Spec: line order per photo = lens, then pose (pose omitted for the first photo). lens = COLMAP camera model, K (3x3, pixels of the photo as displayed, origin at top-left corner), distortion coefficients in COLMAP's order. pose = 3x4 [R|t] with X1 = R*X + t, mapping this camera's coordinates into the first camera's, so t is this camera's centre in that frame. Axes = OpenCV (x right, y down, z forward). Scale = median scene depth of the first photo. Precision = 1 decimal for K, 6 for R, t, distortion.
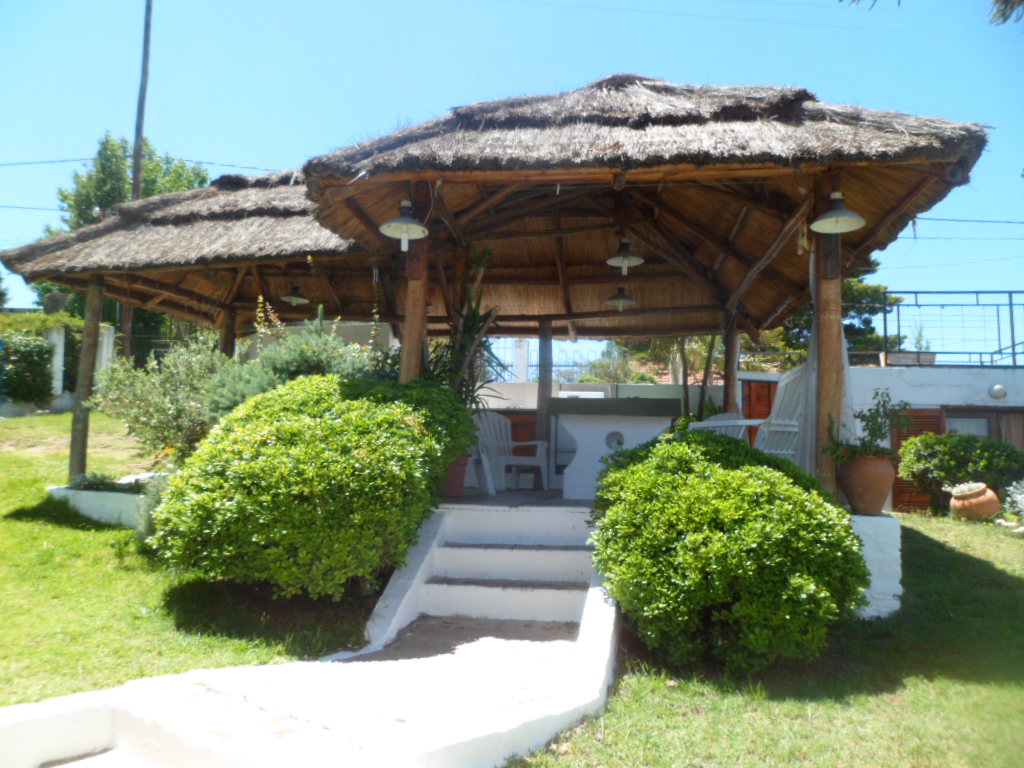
lens RADIAL K [[798.4, 0, 513.1], [0, 798.4, 379.2], [0, 0, 1]] dist [-0.084831, 0.055545]
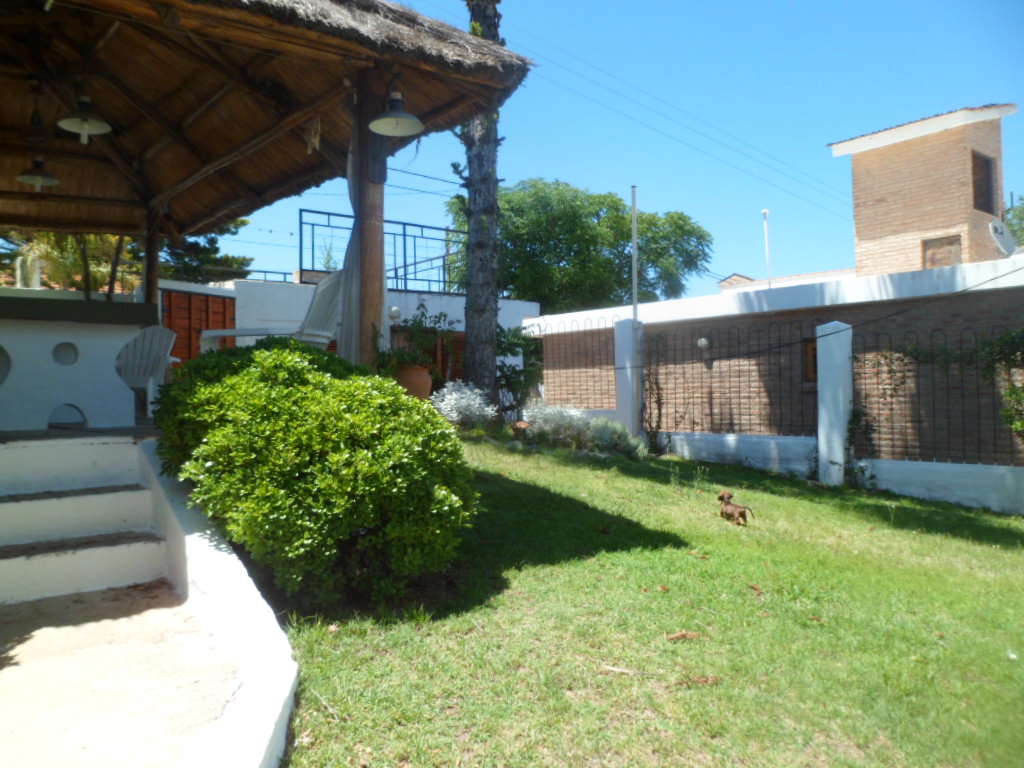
lens RADIAL K [[798.4, 0, 513.1], [0, 798.4, 379.2], [0, 0, 1]] dist [-0.084831, 0.055545]
pose [[0.678392, -0.023287, 0.734331, -0.260184], [-0.050323, 0.995677, 0.078064, 0.035262], [-0.732975, -0.089912, 0.674288, 0.270245]]
